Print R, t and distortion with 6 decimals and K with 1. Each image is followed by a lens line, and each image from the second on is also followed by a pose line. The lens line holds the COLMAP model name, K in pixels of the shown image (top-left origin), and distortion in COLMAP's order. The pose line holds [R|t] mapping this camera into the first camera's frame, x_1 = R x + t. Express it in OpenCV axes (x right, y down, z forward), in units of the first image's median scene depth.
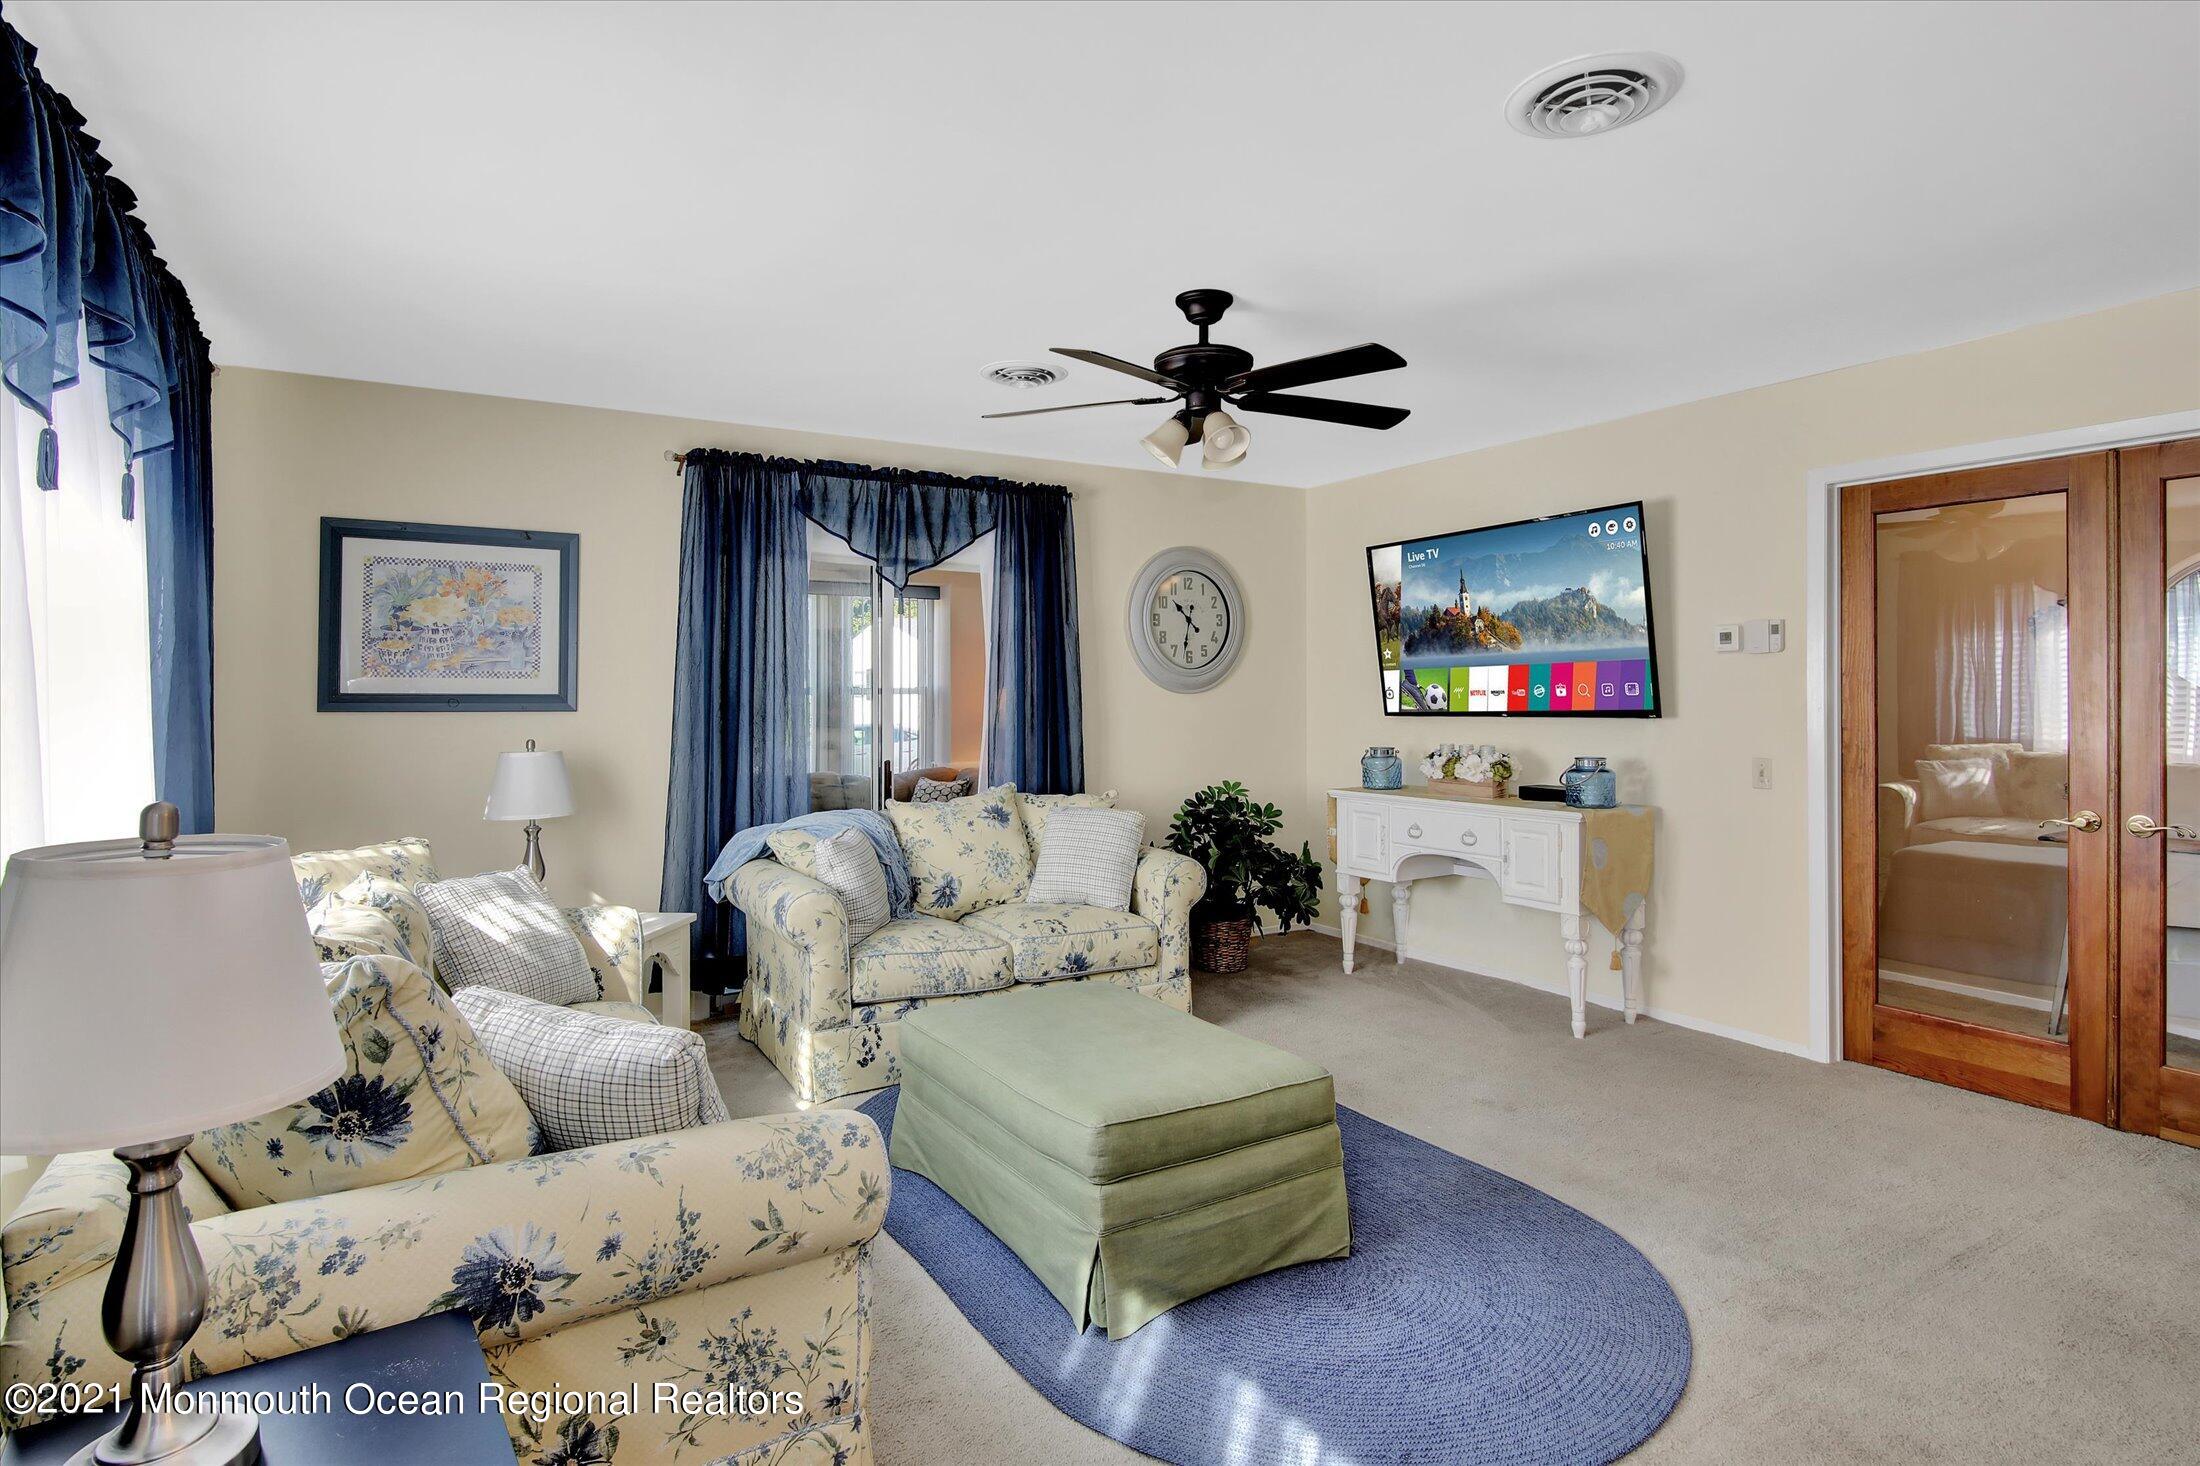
lens RADIAL K [[1218.5, 0, 1101.6], [0, 1218.5, 687.5], [0, 0, 1]] dist [0.000586, 0.000147]
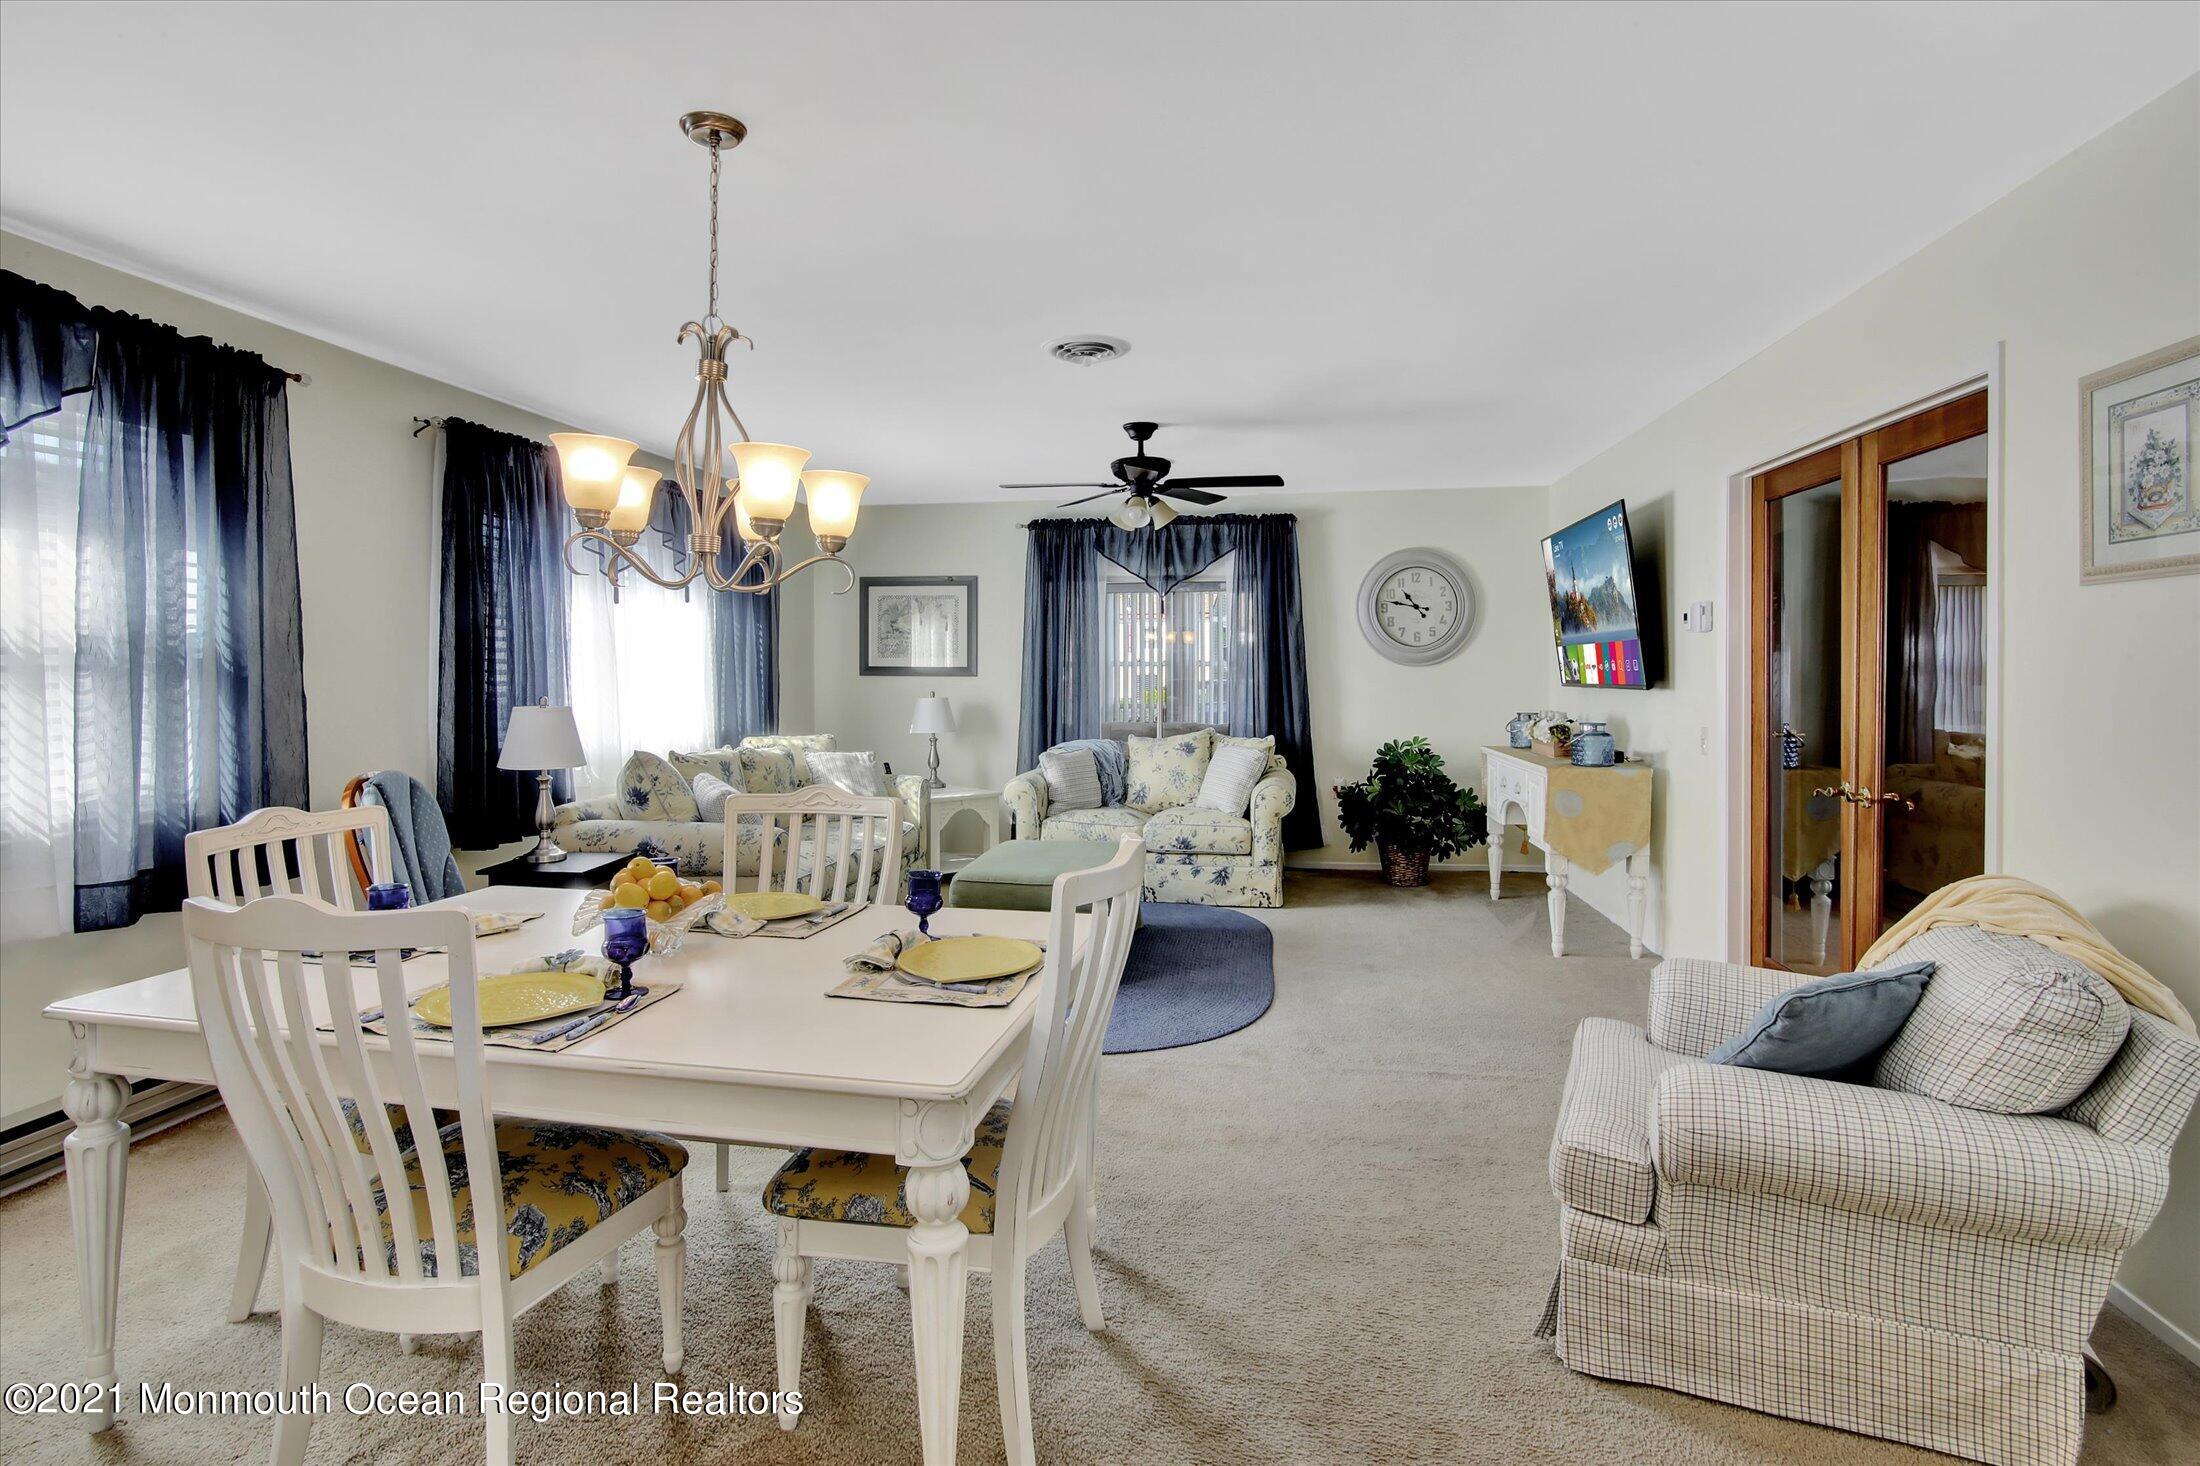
lens RADIAL K [[1394.4, 0, 1149.8], [0, 1394.4, 698.7], [0, 0, 1]] dist [-0.000531, 0.000434]
pose [[0.716793, 0.021322, -0.696960, 1.034949], [0.003549, 0.999408, 0.034225, -0.014234], [0.697277, -0.027006, 0.716293, -0.247976]]
